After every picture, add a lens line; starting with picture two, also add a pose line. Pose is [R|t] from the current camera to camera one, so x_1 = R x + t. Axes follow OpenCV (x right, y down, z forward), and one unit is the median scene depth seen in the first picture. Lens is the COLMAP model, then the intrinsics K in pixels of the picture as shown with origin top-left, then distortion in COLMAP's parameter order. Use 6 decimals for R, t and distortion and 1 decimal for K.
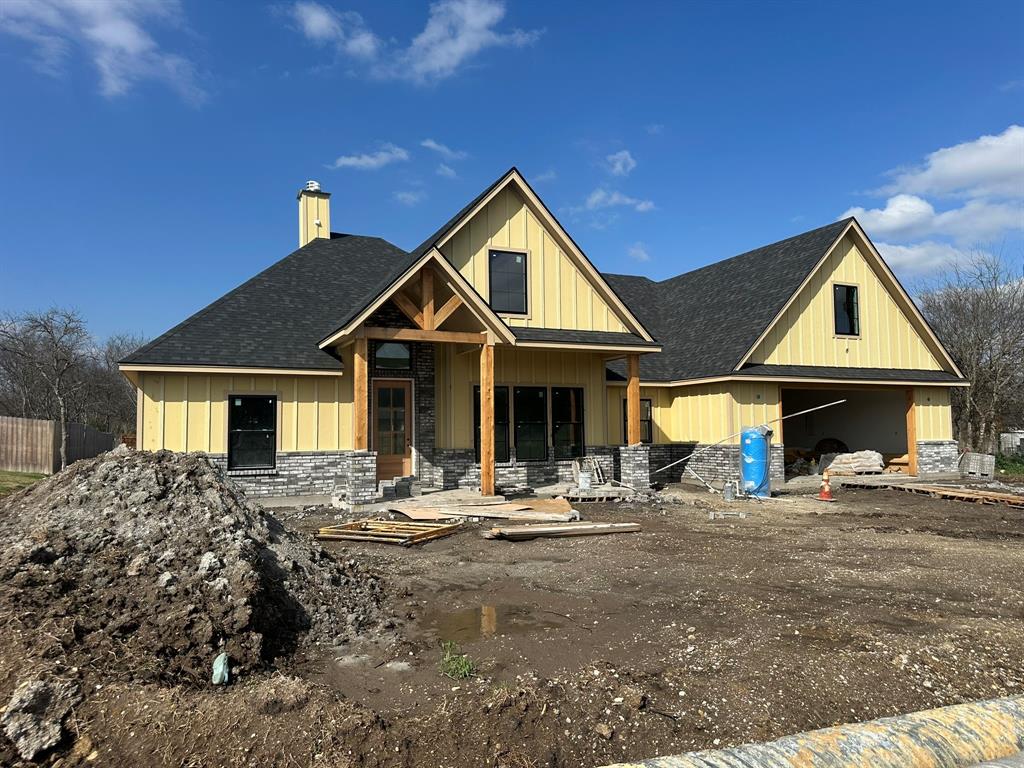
lens RADIAL K [[745.5, 0, 511.8], [0, 745.5, 382.2], [0, 0, 1]] dist [0.057987, 0.000418]
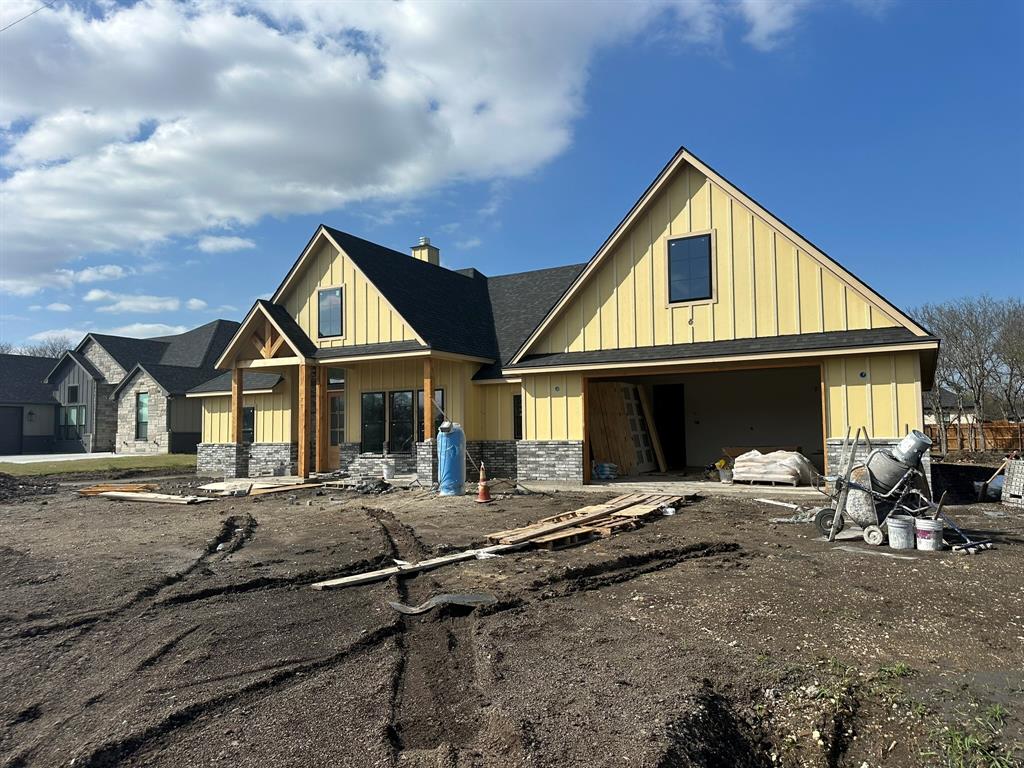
lens RADIAL K [[745.5, 0, 513.1], [0, 745.5, 385.5], [0, 0, 1]] dist [0.057987, 0.000418]
pose [[0.572273, -0.050388, -0.818513, 0.985573], [0.061981, 0.997913, -0.018097, 0.026653], [0.817717, -0.040376, 0.574202, 0.416828]]
